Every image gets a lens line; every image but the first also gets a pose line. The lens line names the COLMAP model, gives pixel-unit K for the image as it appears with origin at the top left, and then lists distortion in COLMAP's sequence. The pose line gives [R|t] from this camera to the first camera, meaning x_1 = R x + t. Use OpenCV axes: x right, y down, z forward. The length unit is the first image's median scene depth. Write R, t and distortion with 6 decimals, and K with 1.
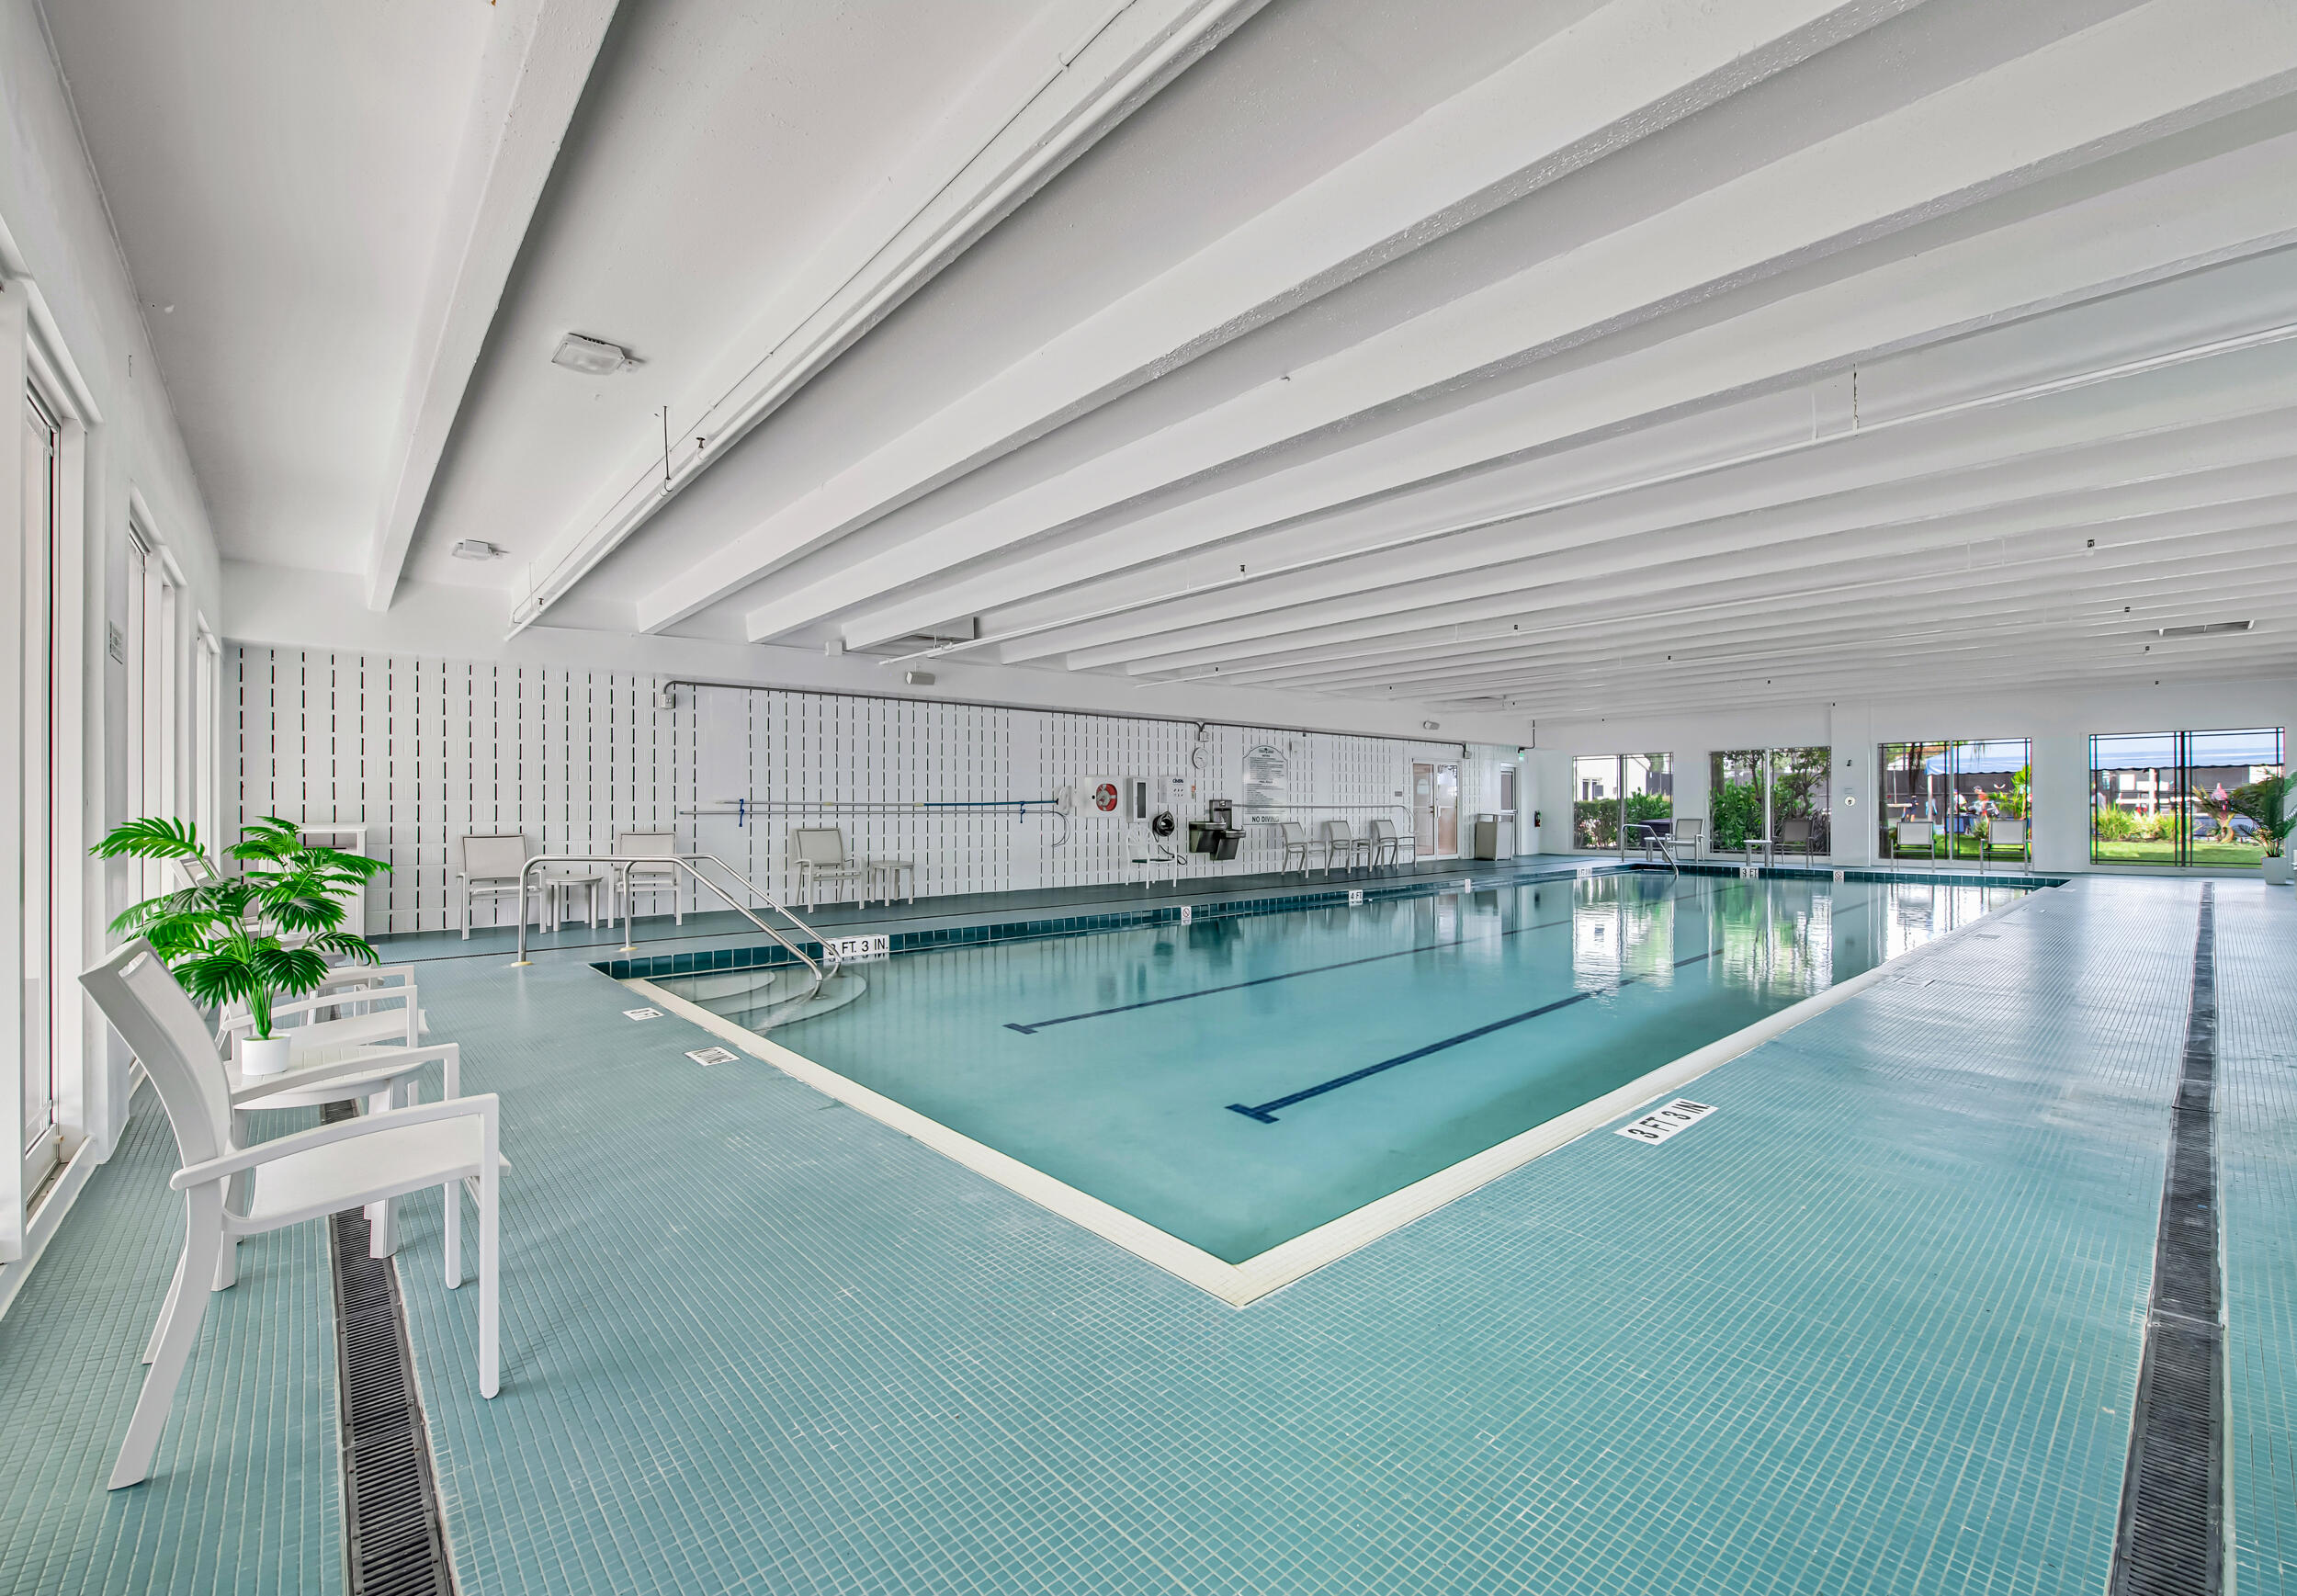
lens RADIAL K [[953.5, 0, 1152.5], [0, 953.5, 804.7], [0, 0, 1]] dist [-0.001554, -0.000272]
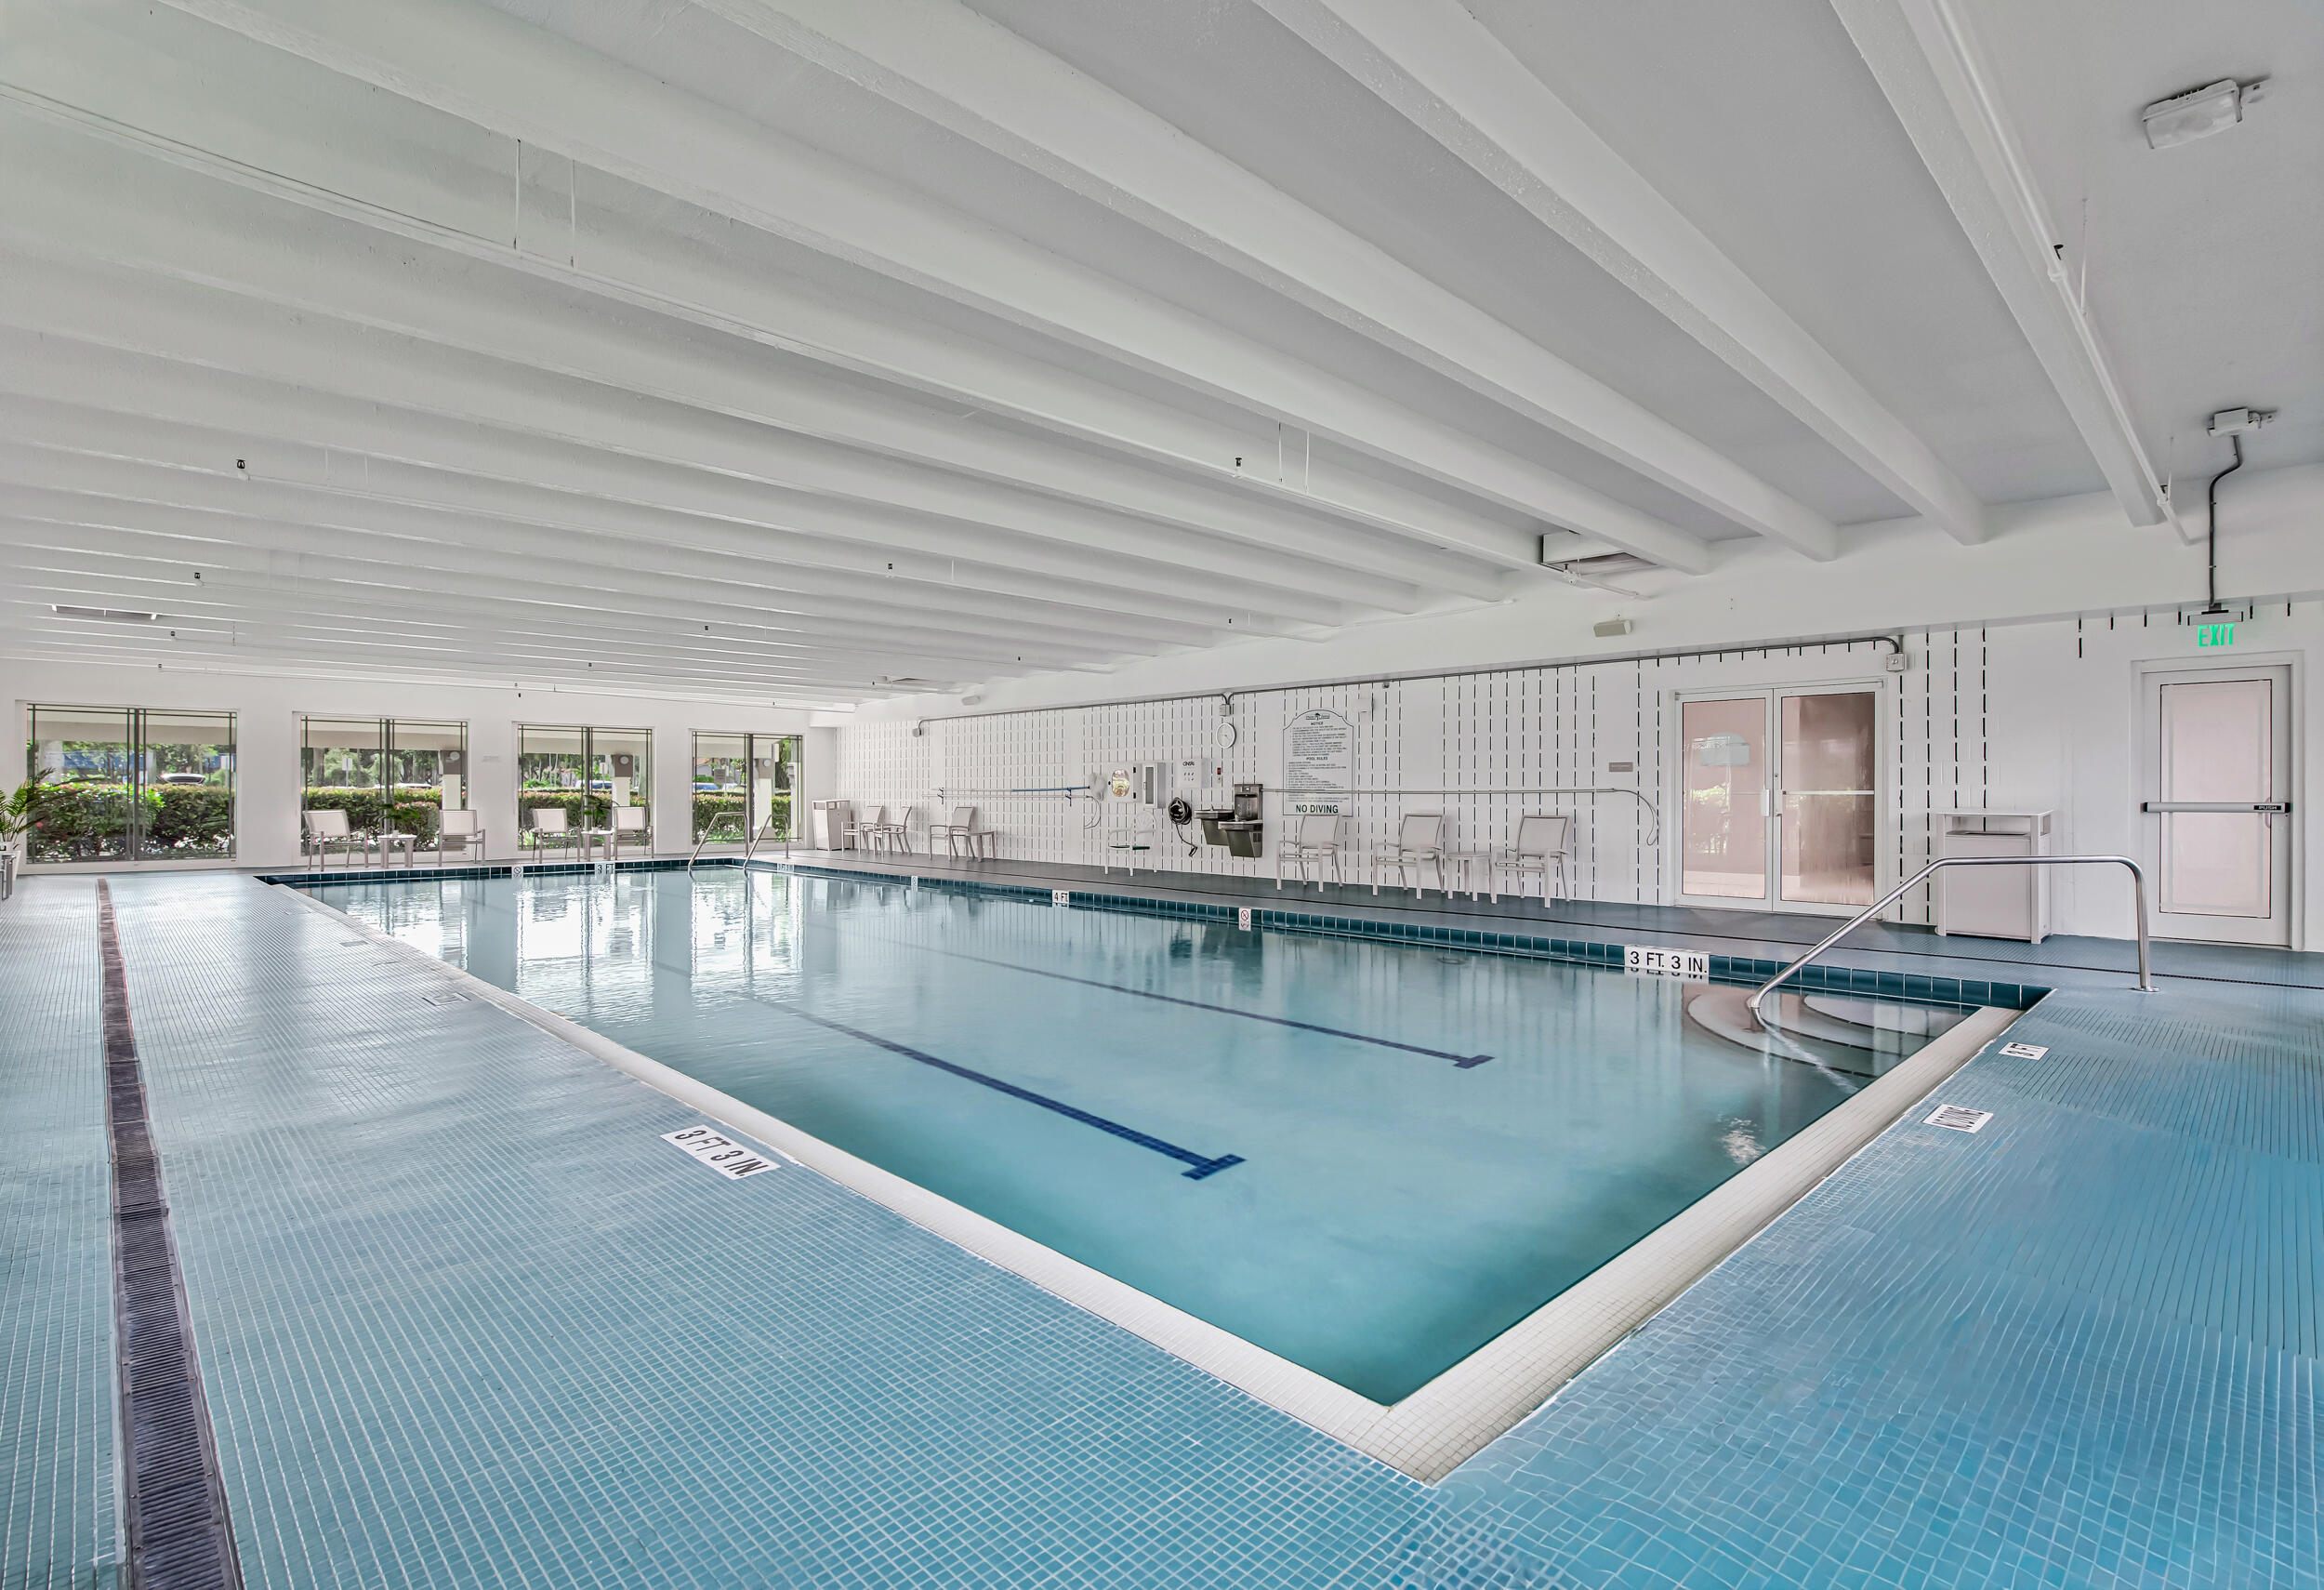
lens RADIAL K [[1091.0, 0, 1168.5], [0, 1091.0, 795.1], [0, 0, 1]] dist [-0.021678, -0.000045]
pose [[0.047500, 0.003648, -0.998865, 1.066747], [0.004186, 0.999984, 0.003851, 0.000846], [0.998862, -0.004365, 0.047484, 0.937203]]
